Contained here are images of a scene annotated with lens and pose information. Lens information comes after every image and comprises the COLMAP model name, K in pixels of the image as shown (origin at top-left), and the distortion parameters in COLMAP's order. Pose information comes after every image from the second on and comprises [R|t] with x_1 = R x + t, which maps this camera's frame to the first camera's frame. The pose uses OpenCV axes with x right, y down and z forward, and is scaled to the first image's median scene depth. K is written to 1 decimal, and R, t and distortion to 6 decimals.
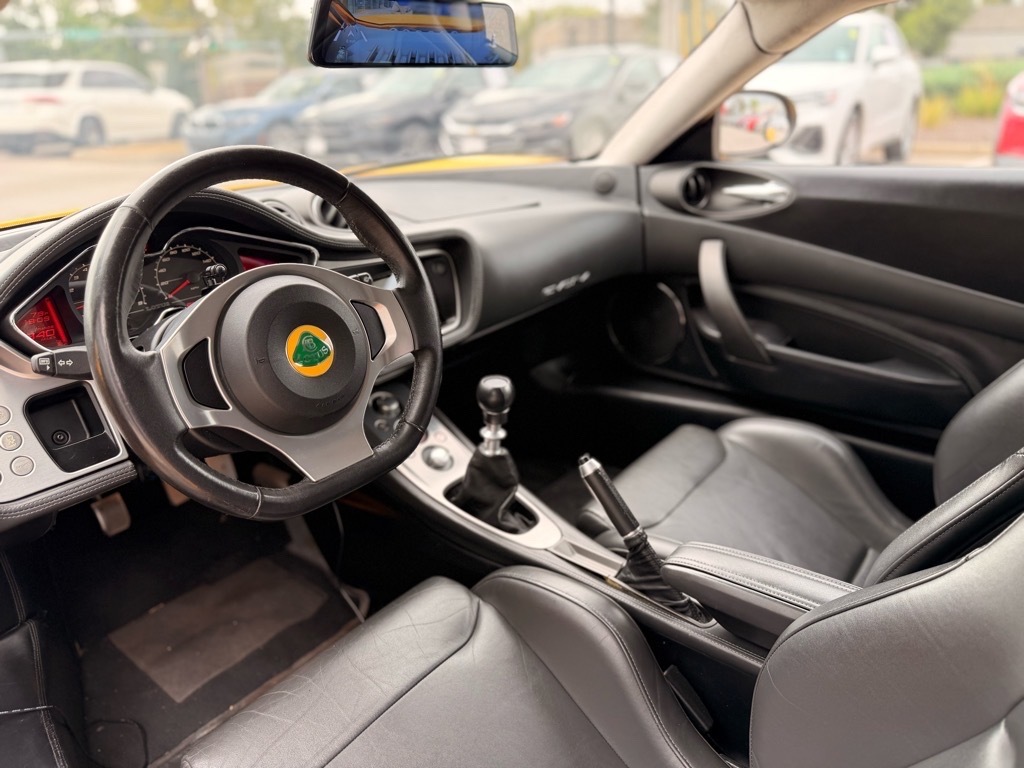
lens RADIAL K [[719.1, 0, 510.2], [0, 719.1, 380.3], [0, 0, 1]] dist [0.013095, -0.001468]
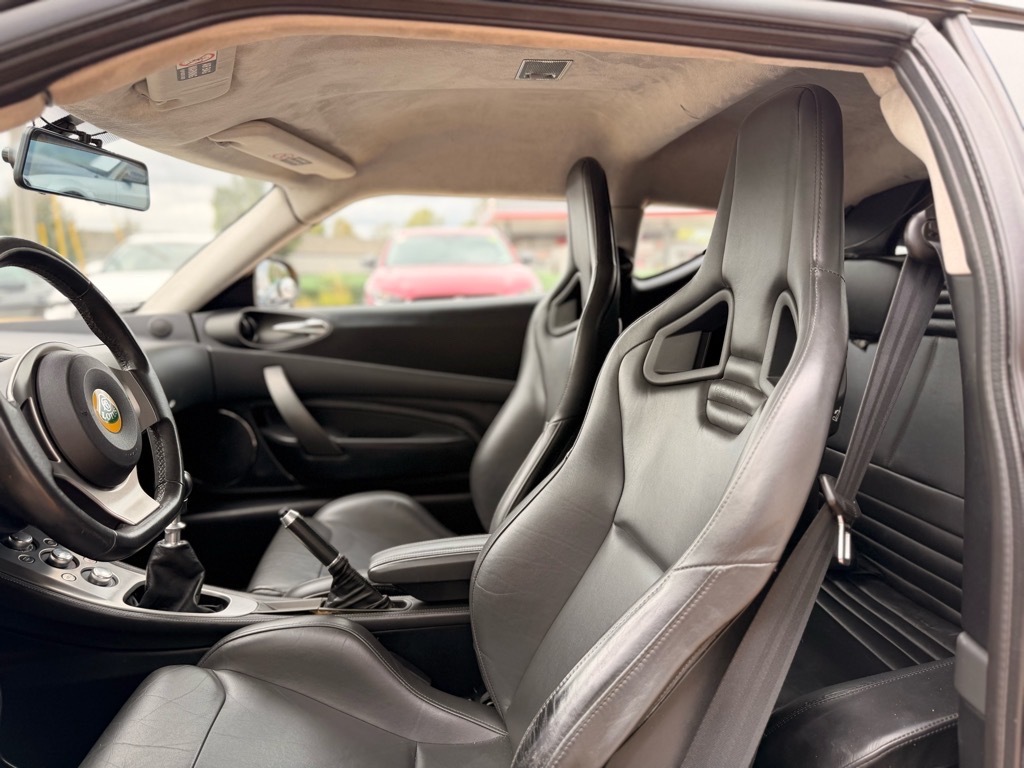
lens RADIAL K [[719.1, 0, 511.8], [0, 719.1, 385.6], [0, 0, 1]] dist [0.013095, -0.001468]
pose [[0.693614, -0.080099, 0.715879, -0.327968], [0.263750, 0.953027, -0.148914, 0.129218], [-0.670324, 0.292102, 0.682159, -0.095393]]
